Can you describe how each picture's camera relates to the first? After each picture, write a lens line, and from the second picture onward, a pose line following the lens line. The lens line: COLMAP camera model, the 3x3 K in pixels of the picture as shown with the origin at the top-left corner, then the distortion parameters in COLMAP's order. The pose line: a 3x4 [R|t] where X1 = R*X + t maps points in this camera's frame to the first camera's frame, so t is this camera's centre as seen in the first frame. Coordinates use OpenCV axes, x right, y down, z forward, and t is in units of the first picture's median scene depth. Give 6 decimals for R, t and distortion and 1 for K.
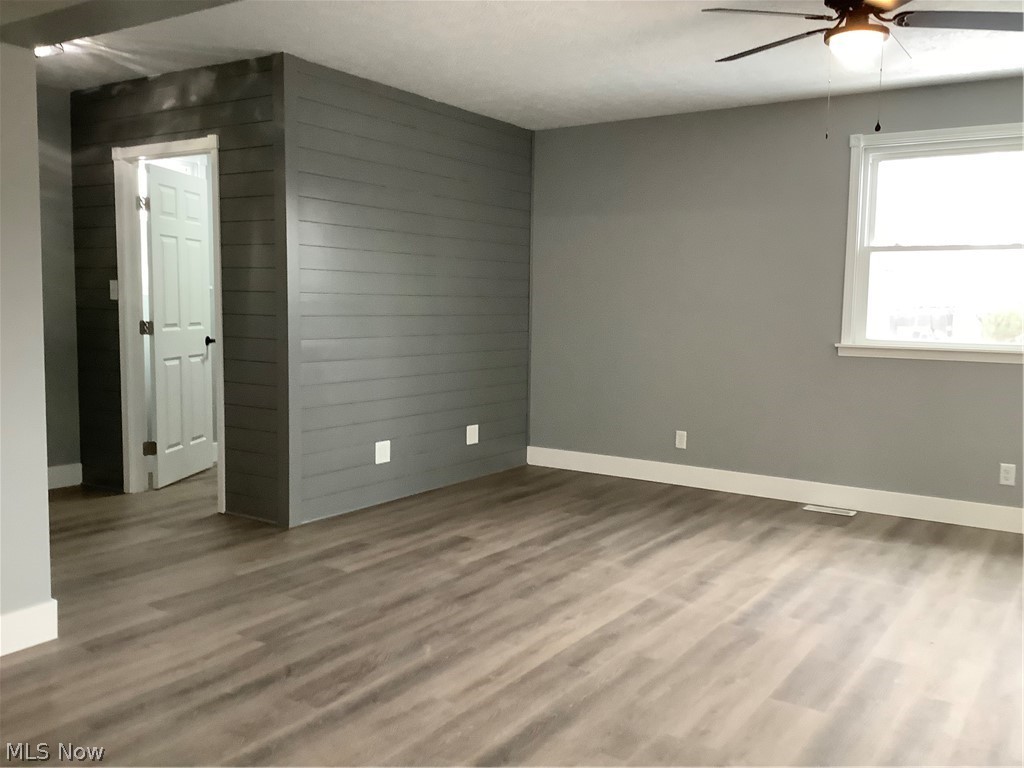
lens RADIAL K [[911.4, 0, 510.1], [0, 911.4, 379.8], [0, 0, 1]] dist [0.002495, -0.004766]
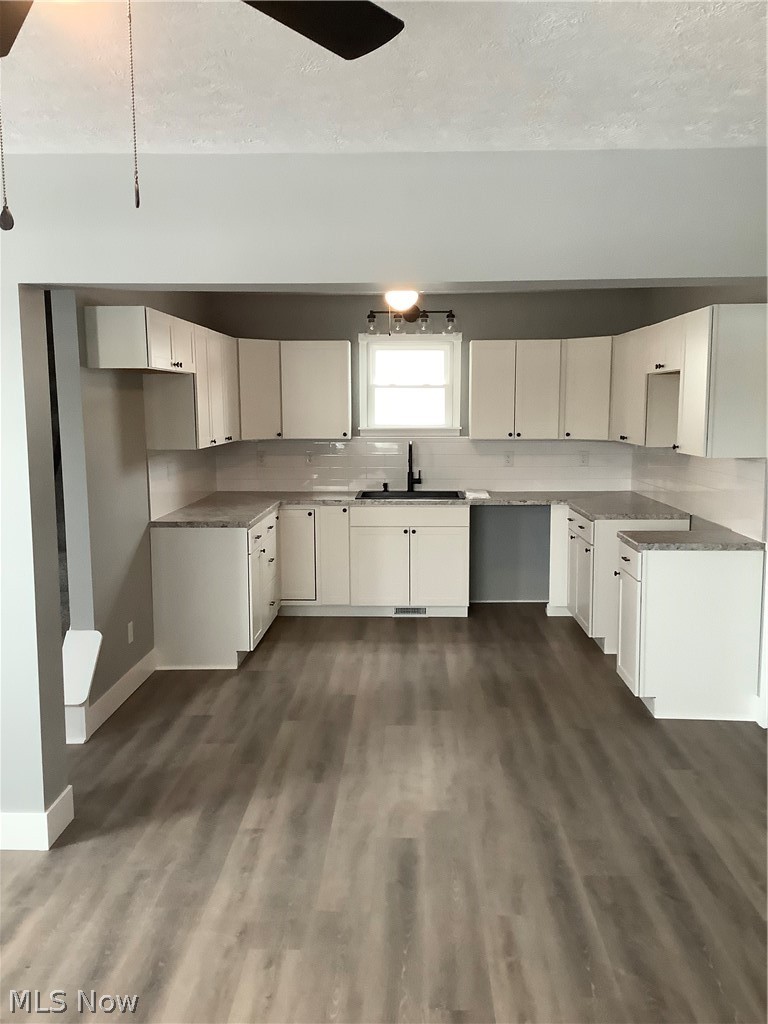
lens RADIAL K [[910.5, 0, 381.2], [0, 910.5, 512.9], [0, 0, 1]] dist [-0.000668, -0.002662]
pose [[-0.851122, 0.057521, -0.521808, 0.568339], [-0.051328, 0.980098, 0.191762, -0.290778], [0.522453, 0.189996, -0.831230, 1.695714]]
